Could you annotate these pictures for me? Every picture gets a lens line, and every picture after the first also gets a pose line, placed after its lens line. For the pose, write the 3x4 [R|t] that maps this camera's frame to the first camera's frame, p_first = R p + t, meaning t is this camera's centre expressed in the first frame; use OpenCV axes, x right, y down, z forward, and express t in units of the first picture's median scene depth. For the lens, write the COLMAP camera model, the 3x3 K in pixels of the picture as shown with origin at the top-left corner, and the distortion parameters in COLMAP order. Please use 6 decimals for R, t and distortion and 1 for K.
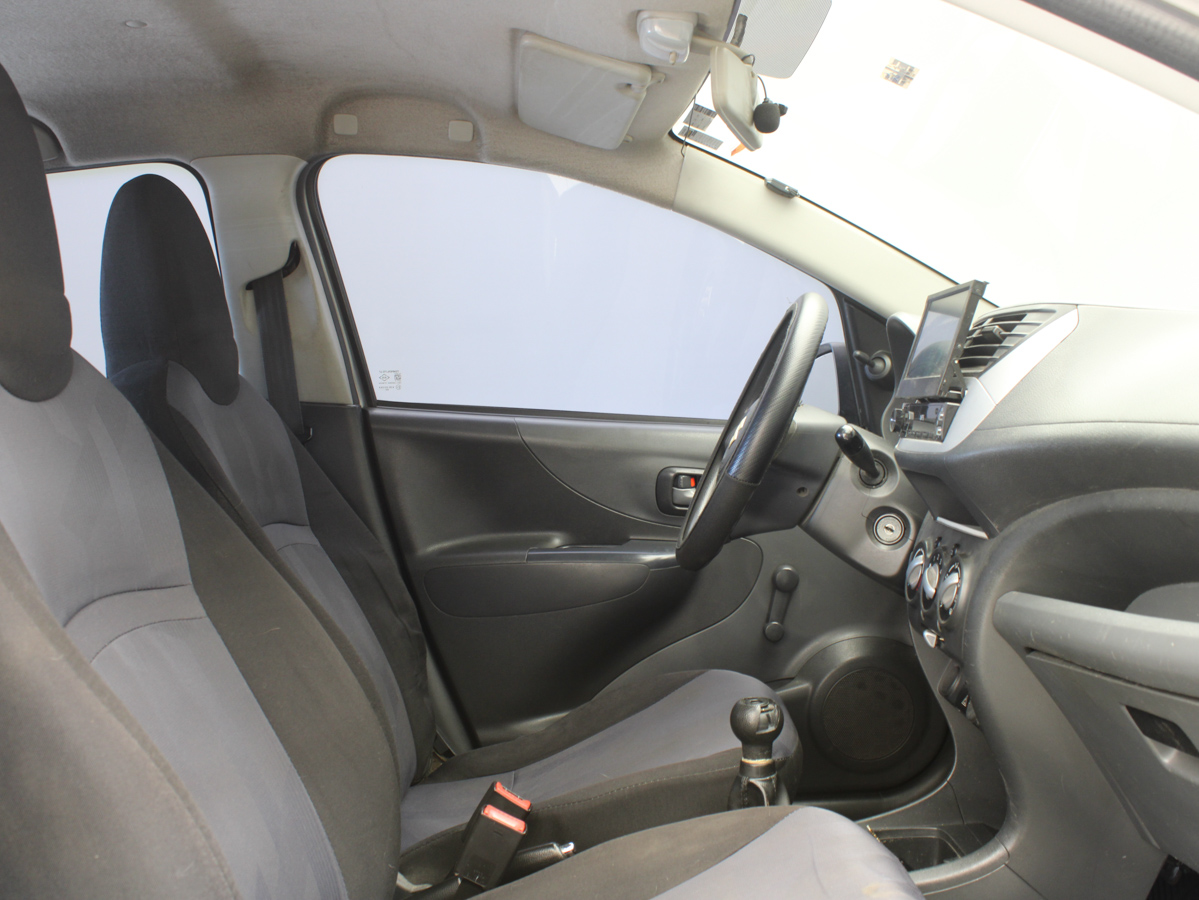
lens RADIAL K [[1247.8, 0, 598.2], [0, 1247.8, 446.9], [0, 0, 1]] dist [-0.101031, 0.000000]
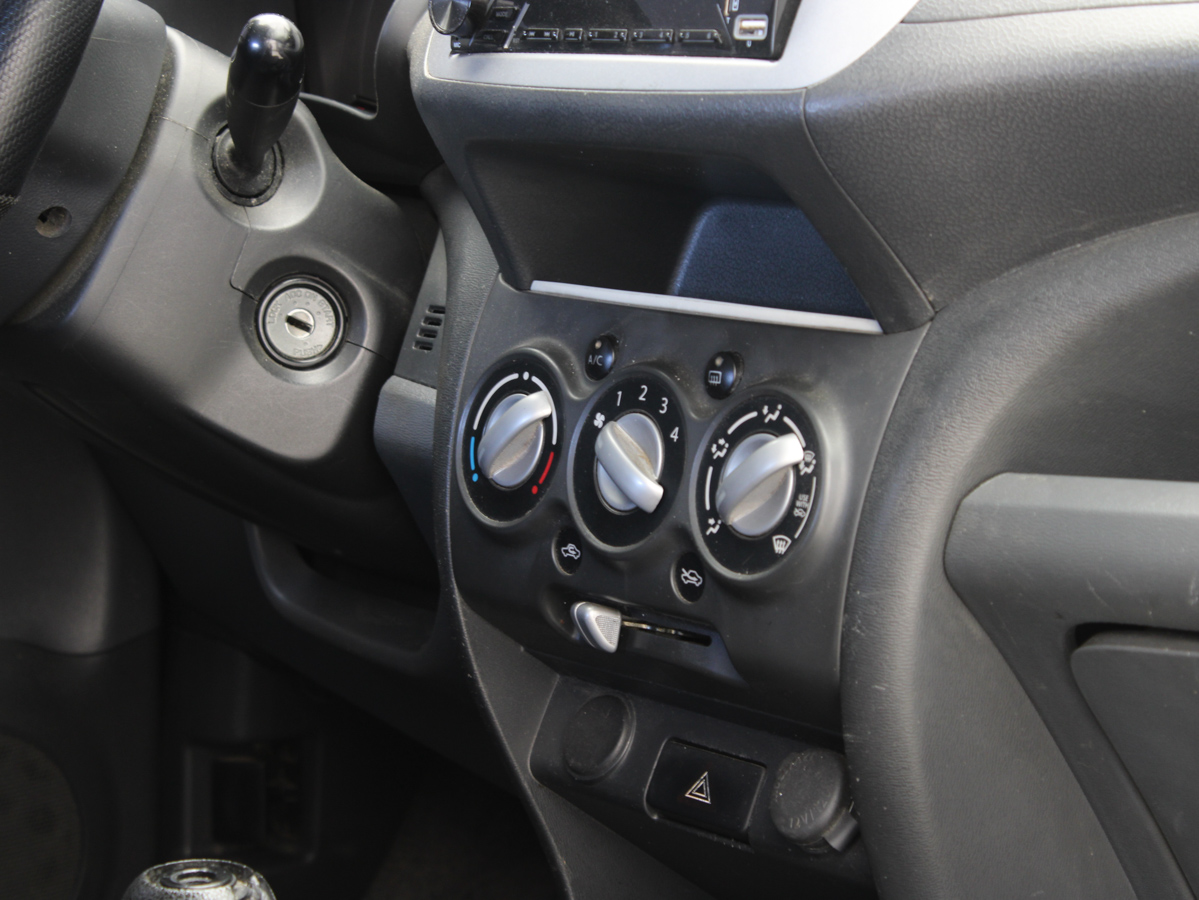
lens RADIAL K [[3140.9, 0, 587.6], [0, 3140.9, 440.7], [0, 0, 1]] dist [0.084198, 0.000000]
pose [[0.783484, -0.070043, 0.617451, -0.278509], [0.006084, 0.994444, 0.105089, 0.008335], [-0.621382, -0.078579, 0.779558, 0.301487]]
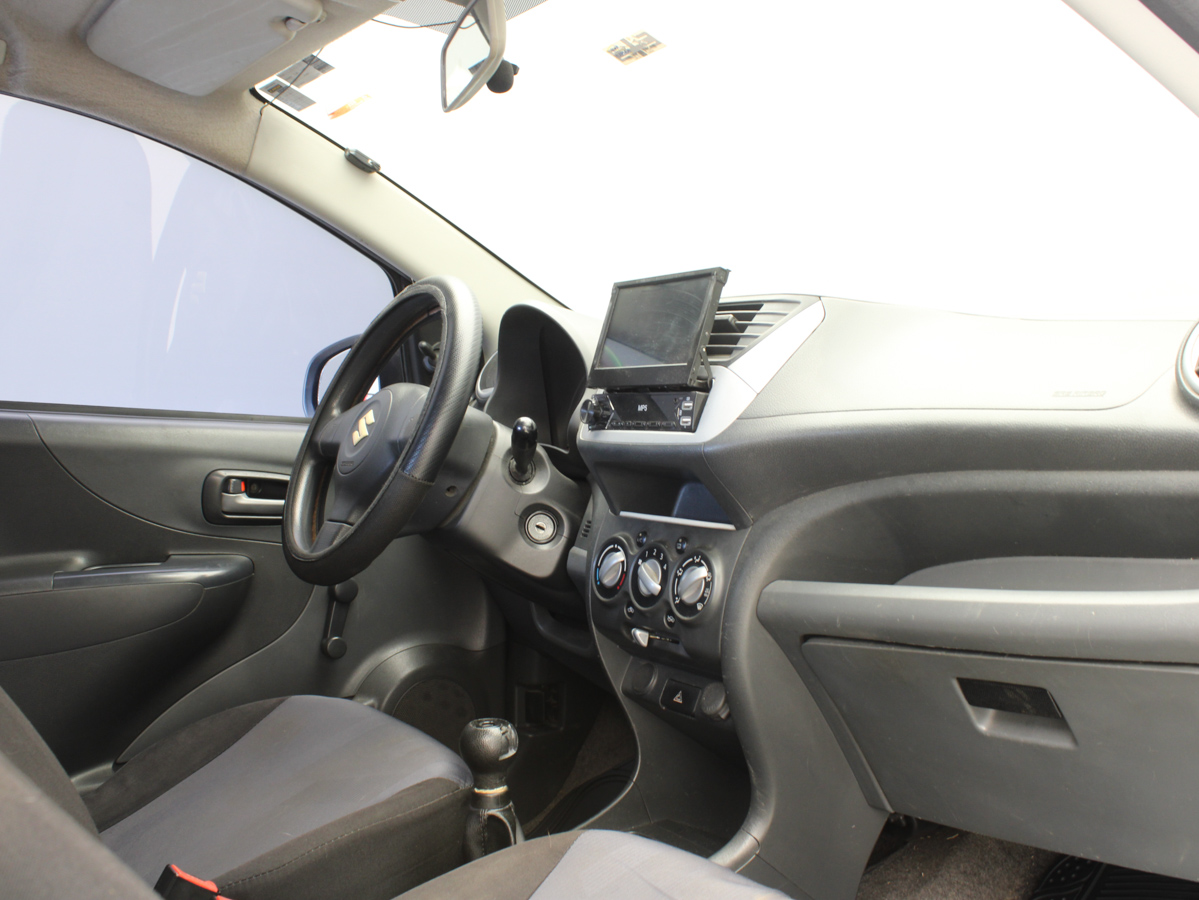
lens RADIAL K [[1247.8, 0, 595.4], [0, 1247.8, 448.8], [0, 0, 1]] dist [-0.101031, 0.000000]
pose [[0.839872, -0.014067, 0.542602, -0.282519], [0.015177, 0.999882, 0.002431, 0.004901], [-0.542572, 0.006193, 0.839986, 0.195901]]
